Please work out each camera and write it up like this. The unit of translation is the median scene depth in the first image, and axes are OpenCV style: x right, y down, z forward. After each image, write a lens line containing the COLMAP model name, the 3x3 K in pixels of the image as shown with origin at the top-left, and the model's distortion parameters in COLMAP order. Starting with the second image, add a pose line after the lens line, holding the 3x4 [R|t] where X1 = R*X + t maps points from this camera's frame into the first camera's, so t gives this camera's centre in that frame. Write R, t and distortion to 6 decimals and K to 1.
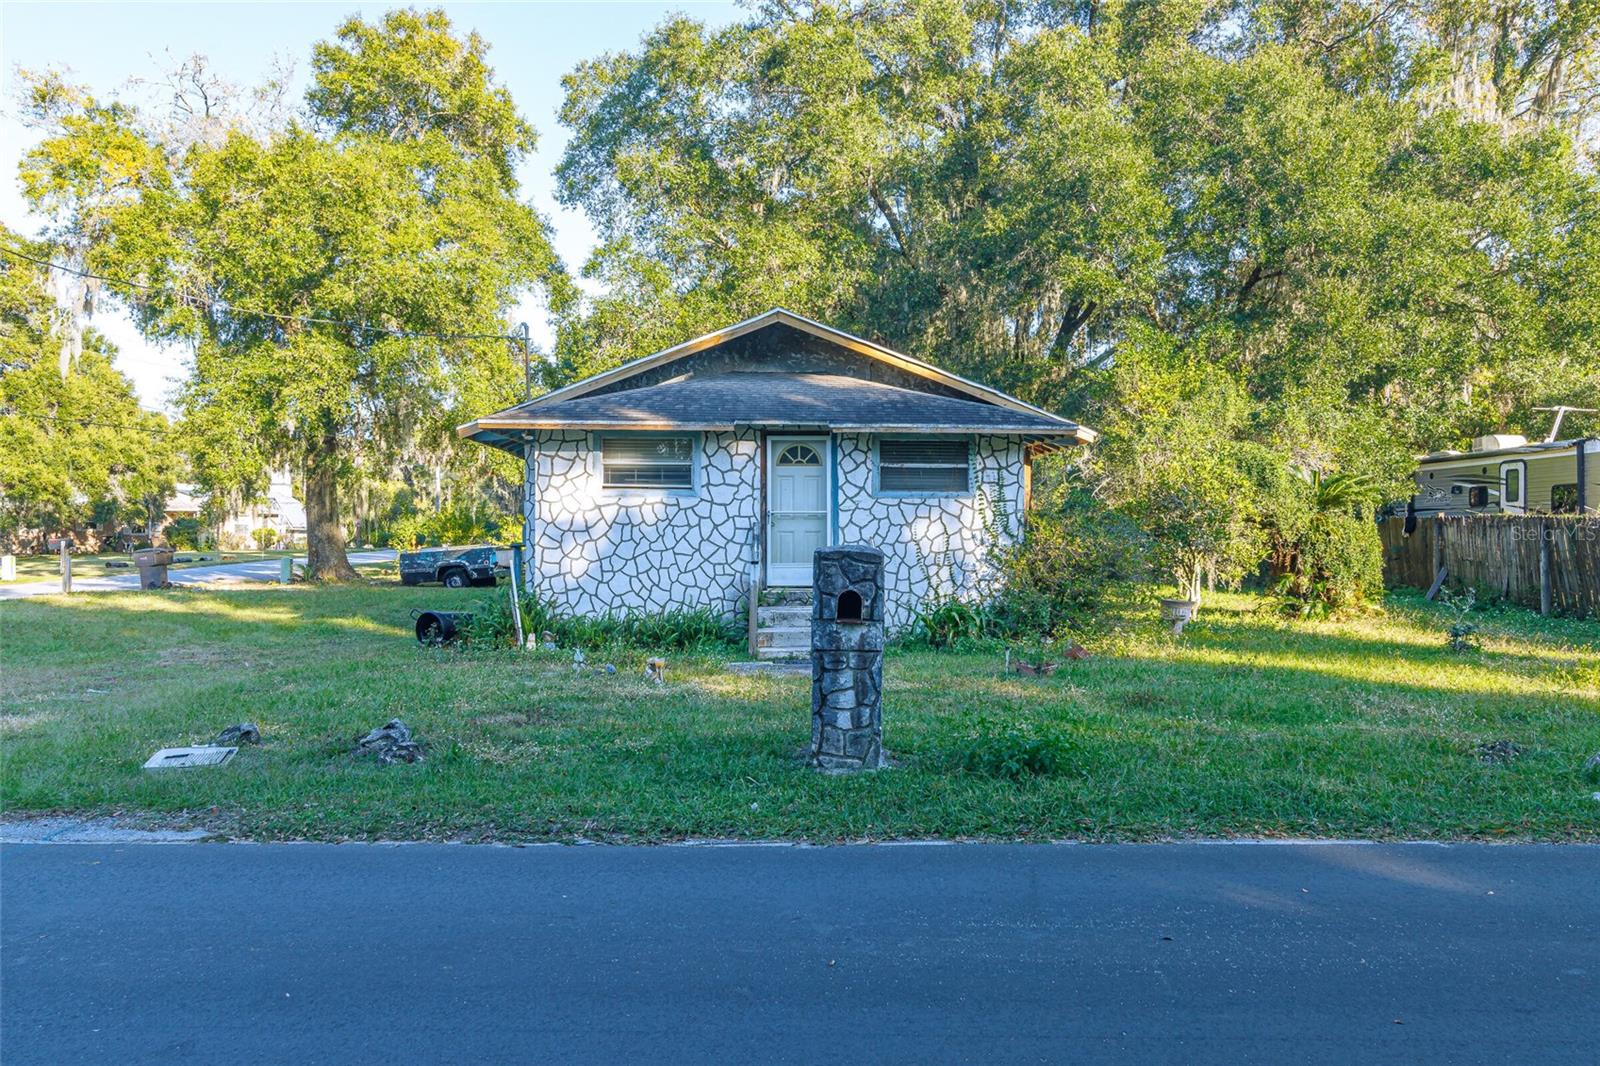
lens RADIAL K [[1242.8, 0, 799.1], [0, 1242.8, 534.0], [0, 0, 1]] dist [-0.010912, -0.001664]
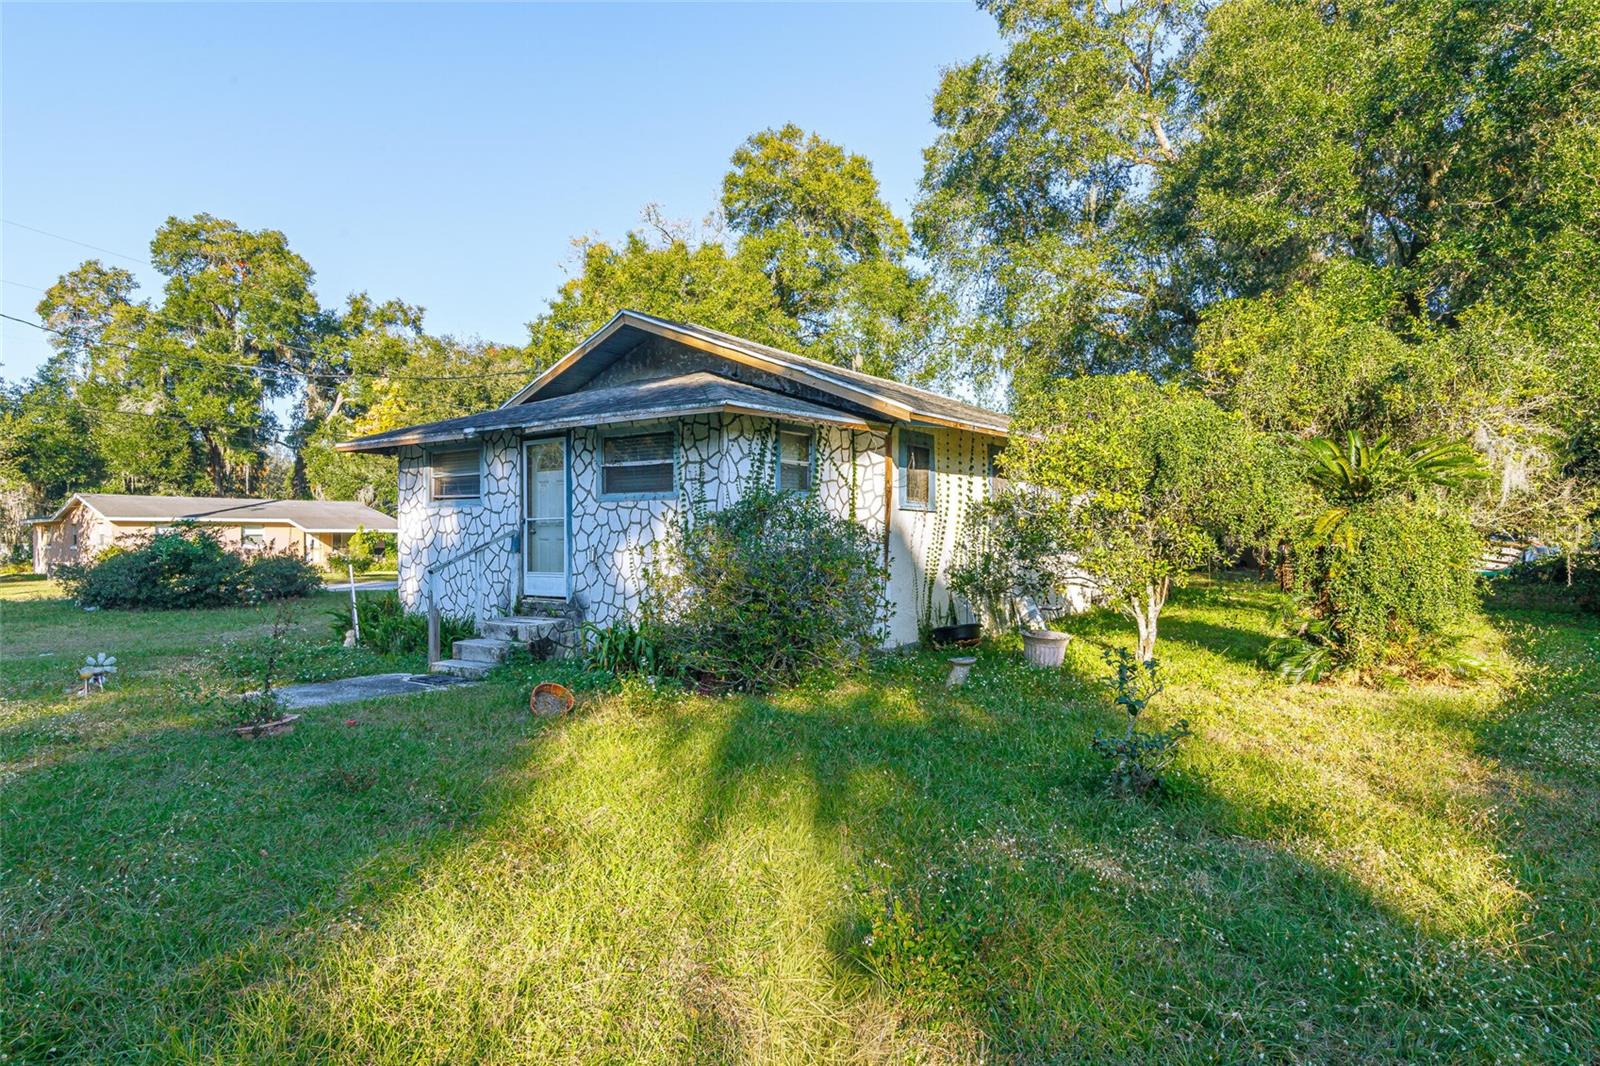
lens RADIAL K [[898.2, 0, 797.4], [0, 898.2, 534.9], [0, 0, 1]] dist [-0.001242, -0.000058]
pose [[0.779828, -0.003689, -0.625983, 0.580878], [0.003496, 0.999993, -0.001538, -0.003731], [0.625984, -0.000989, 0.779835, 0.582832]]
